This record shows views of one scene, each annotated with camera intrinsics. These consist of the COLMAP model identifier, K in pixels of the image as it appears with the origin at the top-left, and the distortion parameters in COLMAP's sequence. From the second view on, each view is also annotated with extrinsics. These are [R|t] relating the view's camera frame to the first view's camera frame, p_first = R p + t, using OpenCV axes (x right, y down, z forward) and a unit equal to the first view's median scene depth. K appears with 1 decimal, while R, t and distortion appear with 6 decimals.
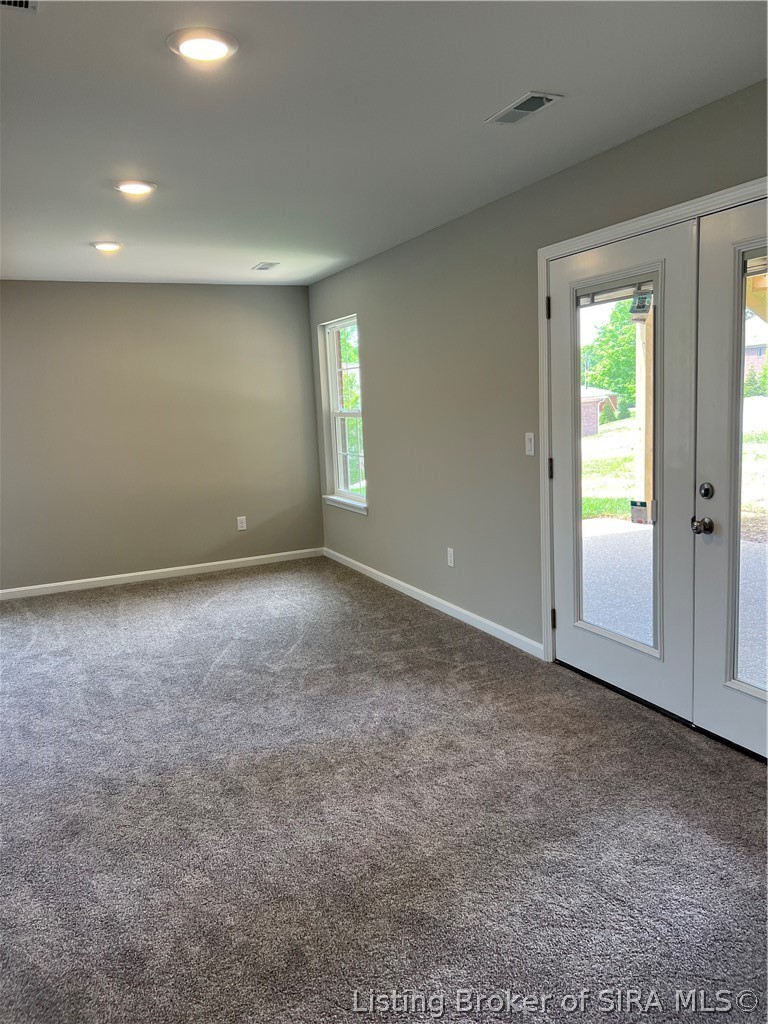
lens RADIAL K [[772.7, 0, 384.2], [0, 772.7, 511.9], [0, 0, 1]] dist [0.041440, -0.031393]
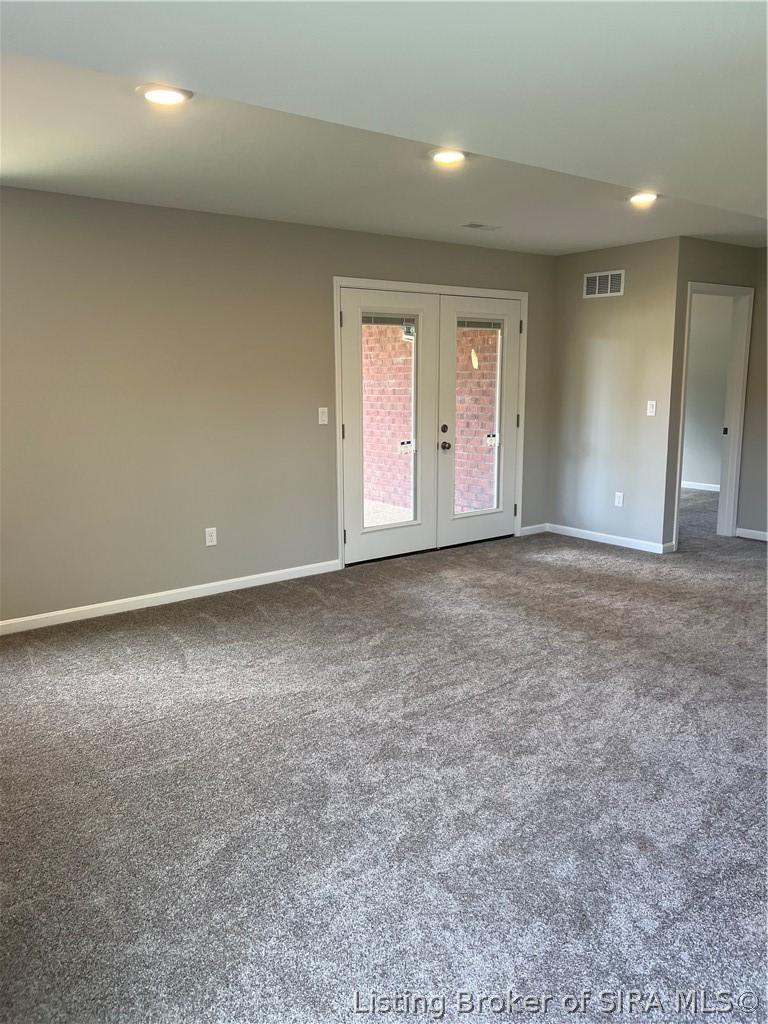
lens RADIAL K [[772.7, 0, 383.0], [0, 772.7, 509.1], [0, 0, 1]] dist [0.041440, -0.031393]
pose [[-0.217257, -0.130861, 0.967303, -1.310684], [0.154377, 0.973894, 0.166426, -0.154896], [-0.963829, 0.185486, -0.191384, 1.333679]]
